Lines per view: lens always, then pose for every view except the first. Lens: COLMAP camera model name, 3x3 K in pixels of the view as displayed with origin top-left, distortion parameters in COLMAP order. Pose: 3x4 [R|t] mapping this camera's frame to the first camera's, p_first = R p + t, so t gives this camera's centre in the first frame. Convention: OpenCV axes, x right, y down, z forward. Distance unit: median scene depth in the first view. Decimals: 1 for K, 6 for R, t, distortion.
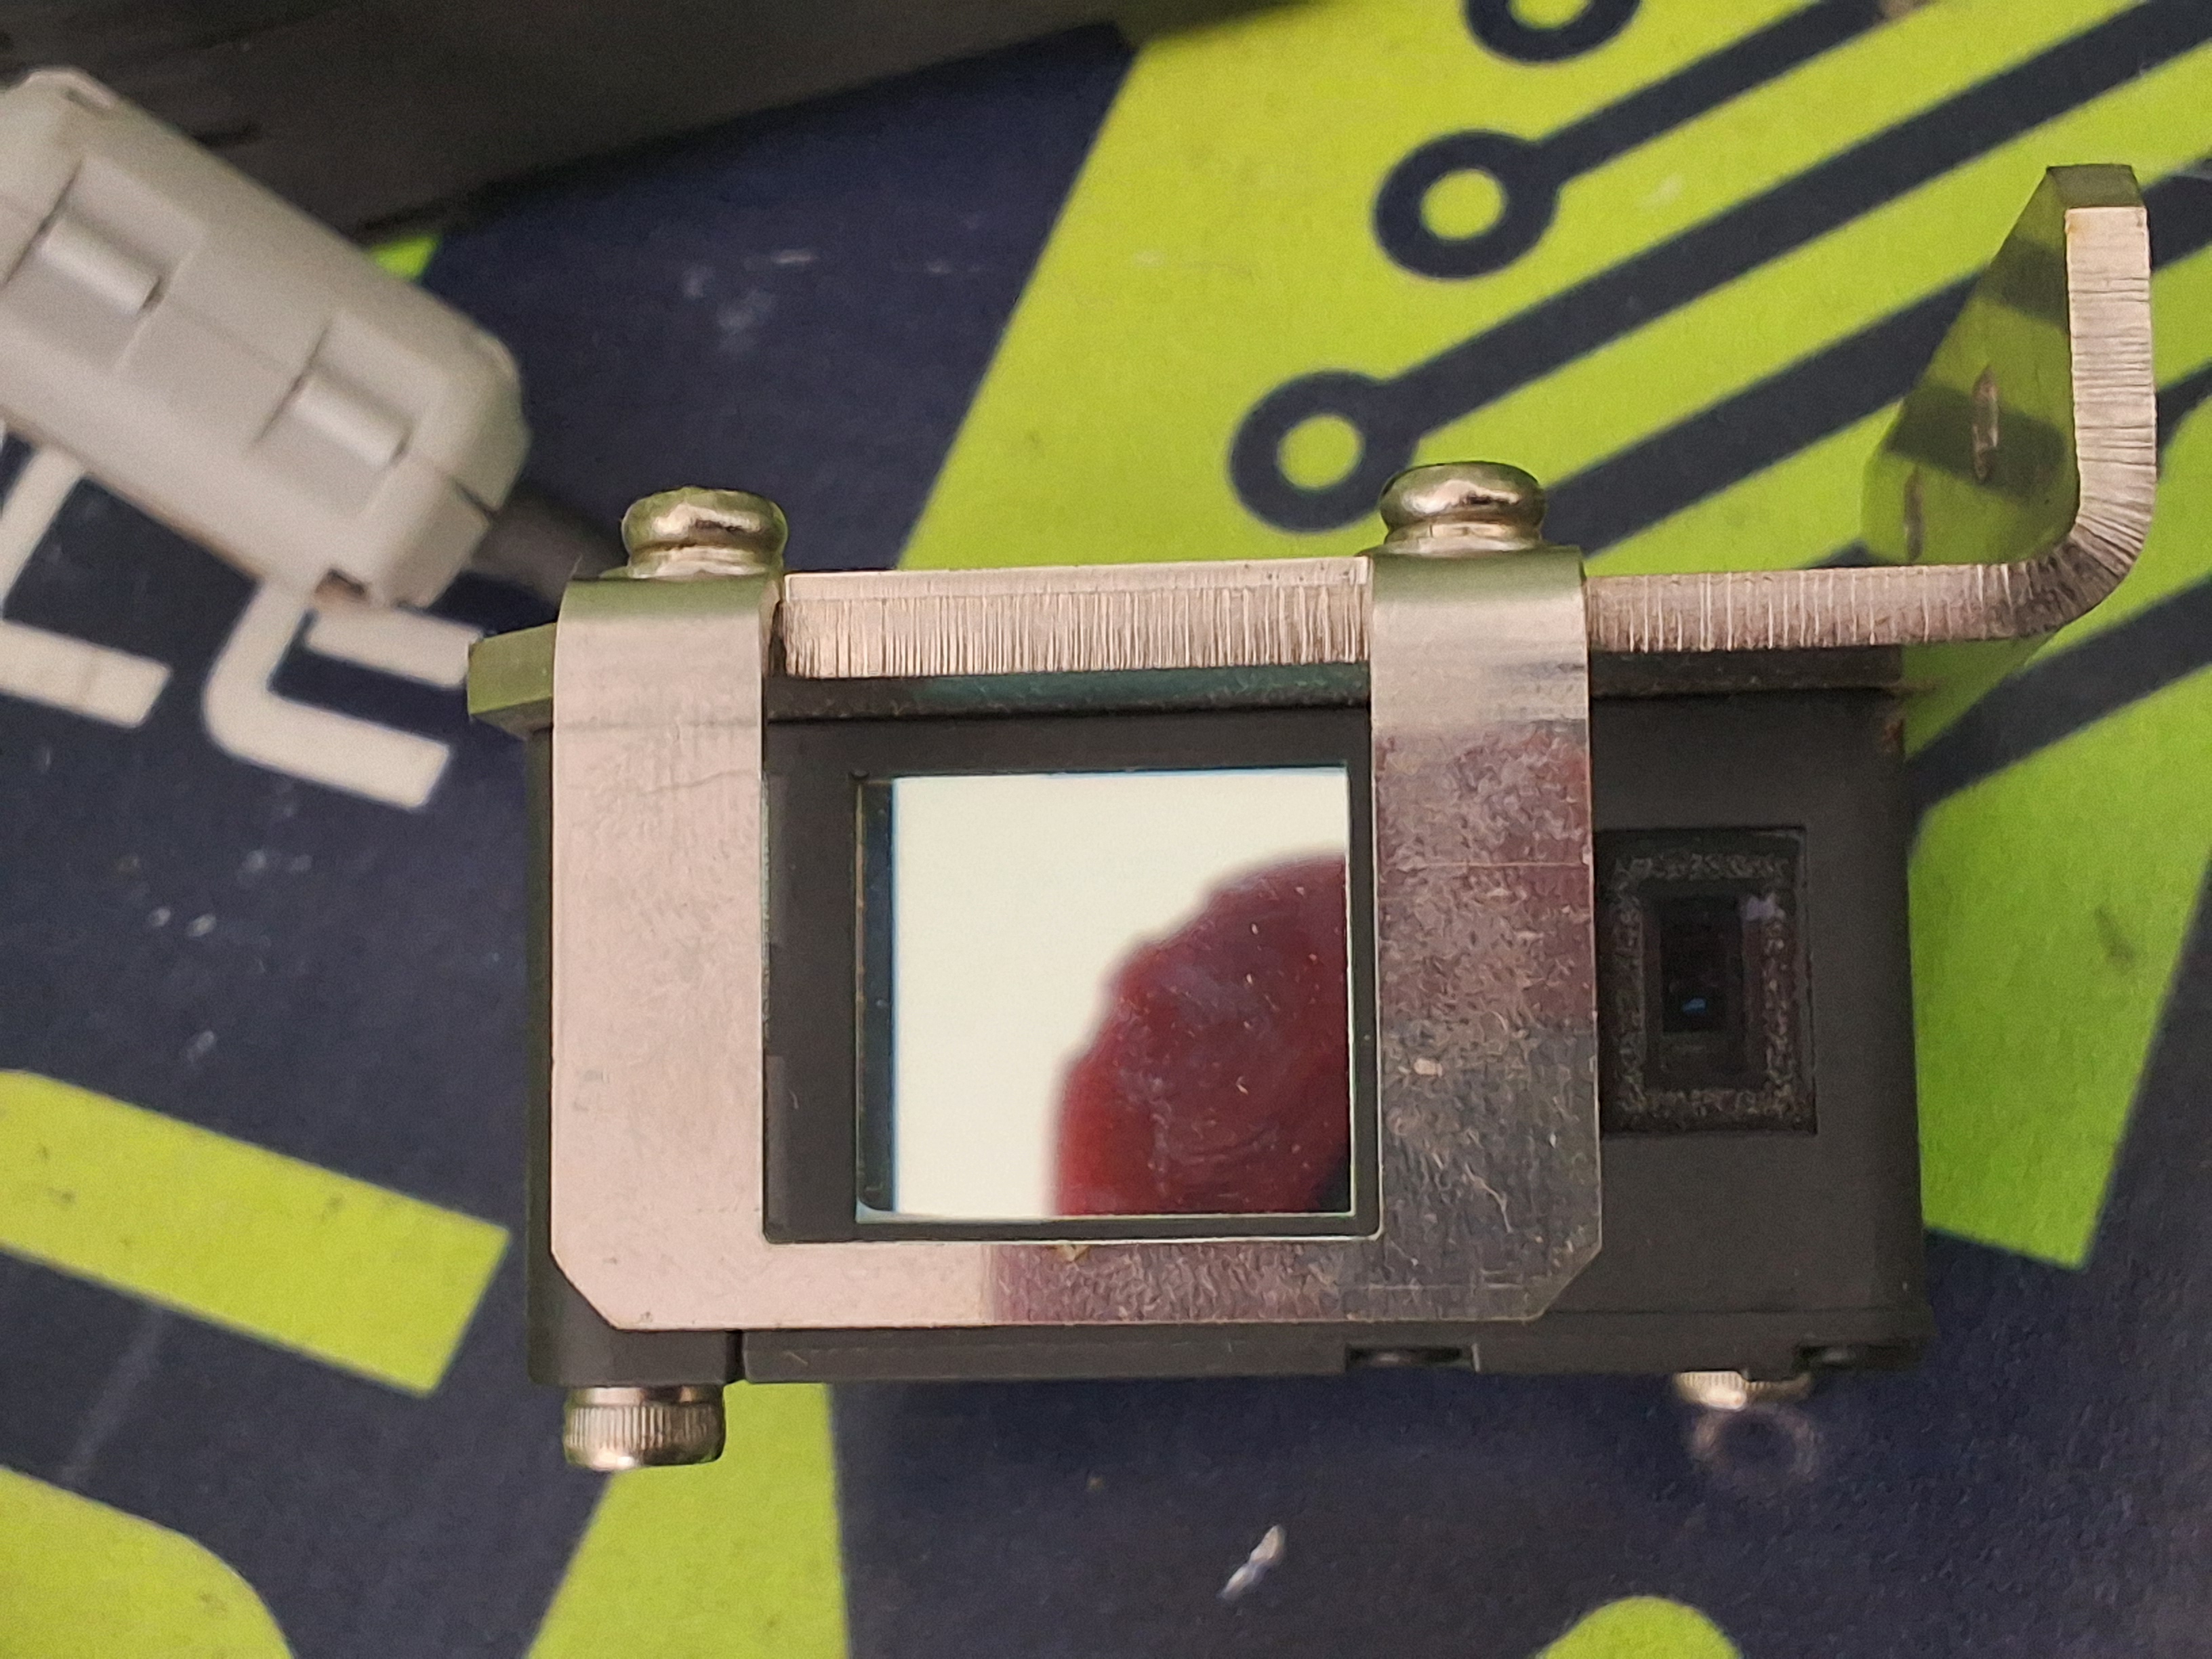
lens RADIAL K [[3705.4, 0, 1106.0], [0, 3705.4, 829.5], [0, 0, 1]] dist [0.123297, 0.094450]
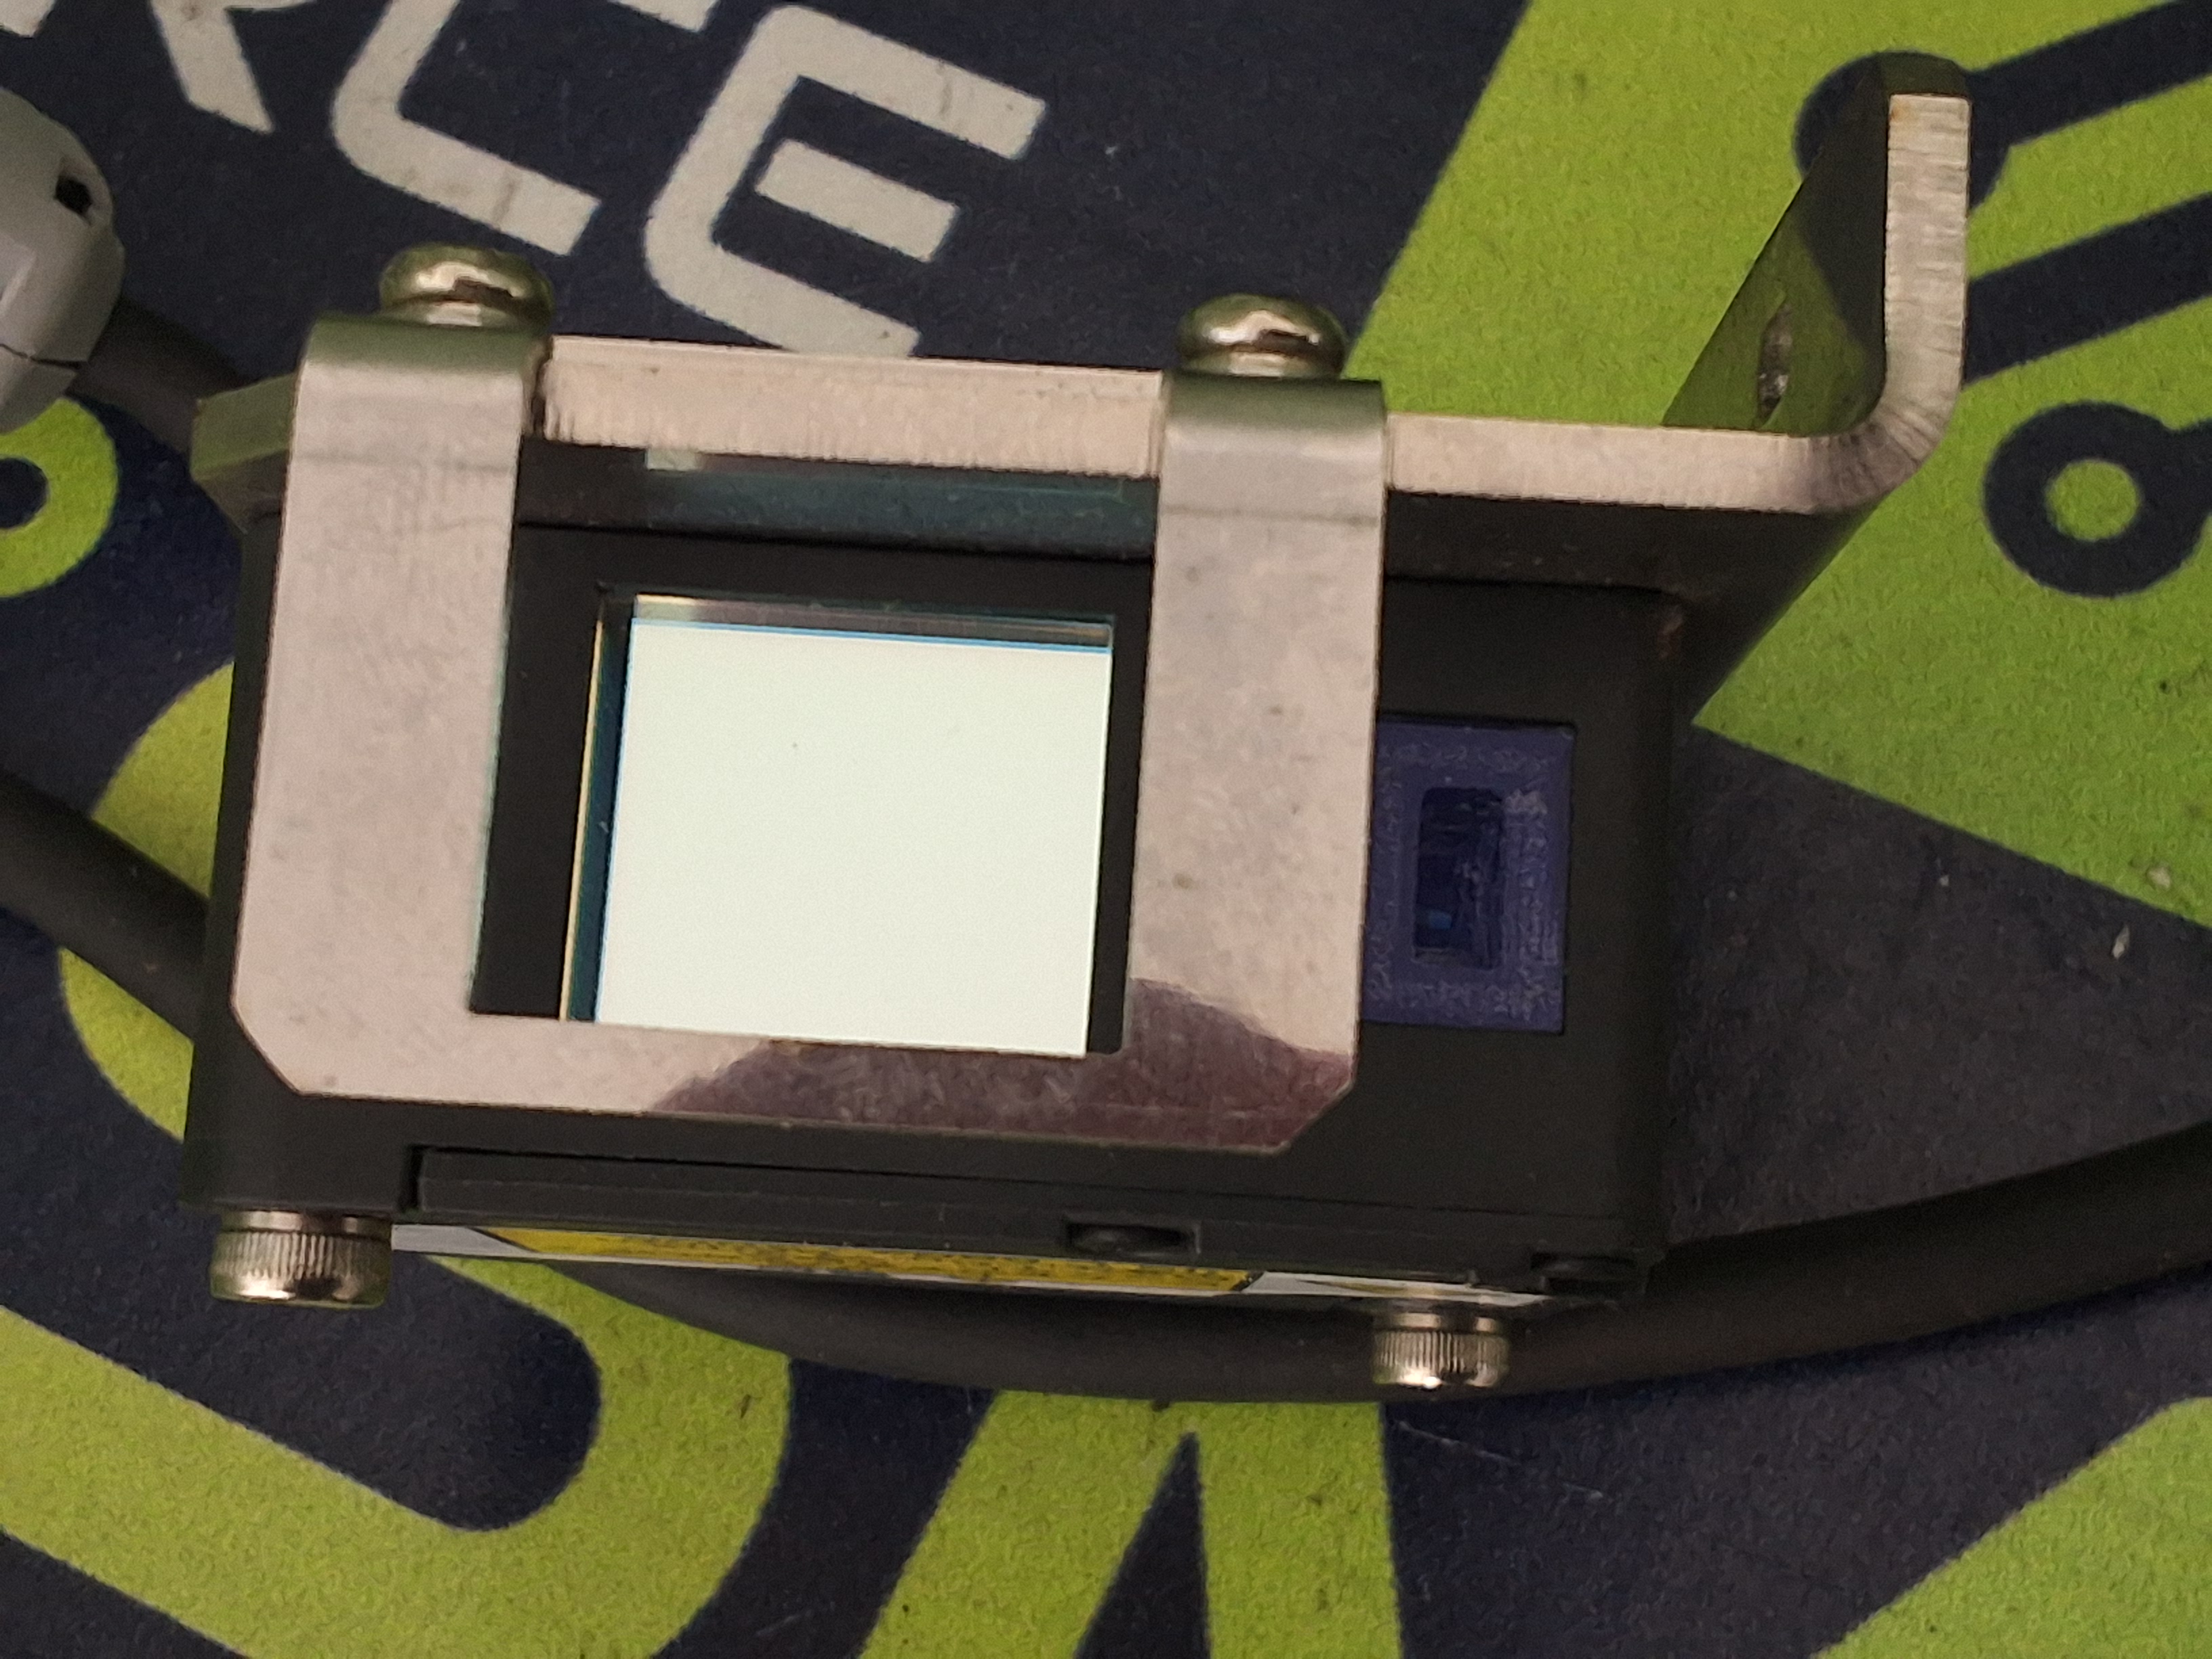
lens RADIAL K [[3705.4, 0, 1106.0], [0, 3705.4, 829.5], [0, 0, 1]] dist [0.123297, 0.094450]
pose [[0.991821, 0.091741, 0.088737, -0.019416], [-0.084596, 0.993102, -0.081188, 0.125752], [-0.095573, 0.073017, 0.992741, 0.051980]]
